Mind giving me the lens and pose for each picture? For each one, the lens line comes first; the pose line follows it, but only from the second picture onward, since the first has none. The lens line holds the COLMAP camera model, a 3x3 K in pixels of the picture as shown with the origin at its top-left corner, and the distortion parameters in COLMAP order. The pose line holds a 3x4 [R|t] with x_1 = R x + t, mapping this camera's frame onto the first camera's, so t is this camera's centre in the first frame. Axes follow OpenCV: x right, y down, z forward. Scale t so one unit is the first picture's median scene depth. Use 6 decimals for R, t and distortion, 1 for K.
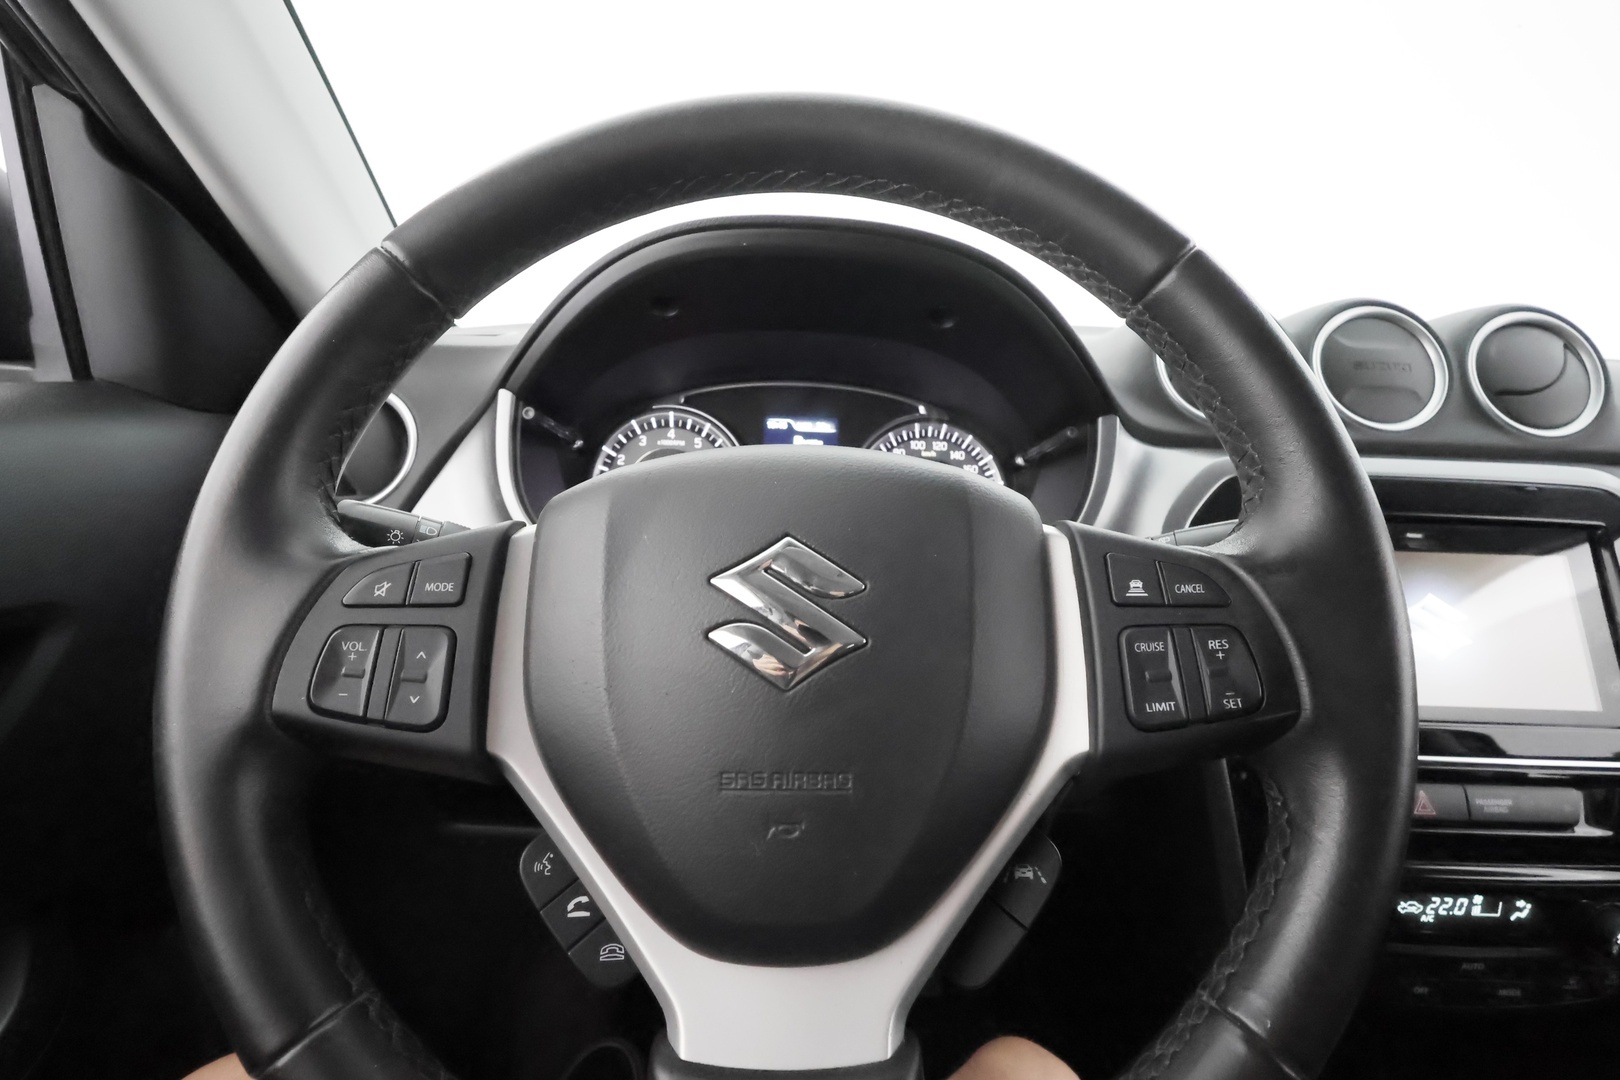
lens RADIAL K [[737.6, 0, 804.8], [0, 737.6, 555.4], [0, 0, 1]] dist [-0.003223, -0.000756]
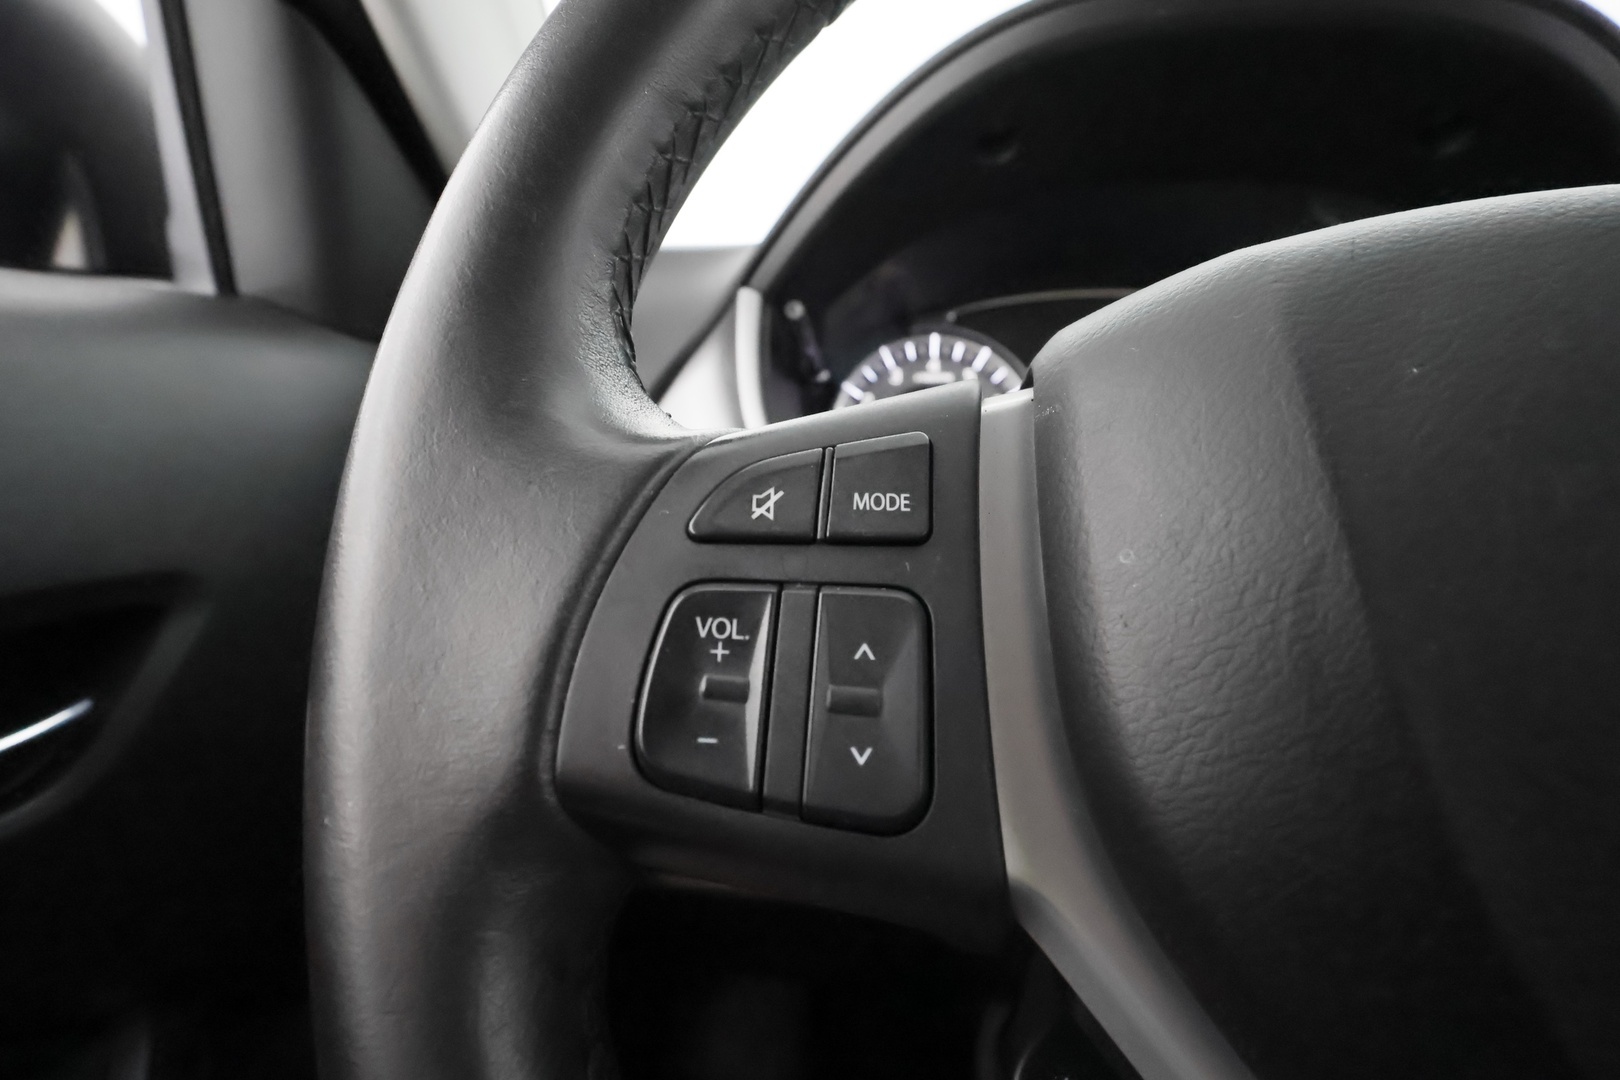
lens RADIAL K [[737.6, 0, 804.8], [0, 737.6, 555.4], [0, 0, 1]] dist [-0.003223, -0.000756]
pose [[0.991699, 0.004741, -0.128495, -0.290474], [-0.006206, 0.999920, -0.011005, 0.048529], [0.128433, 0.011711, 0.991649, 0.327726]]
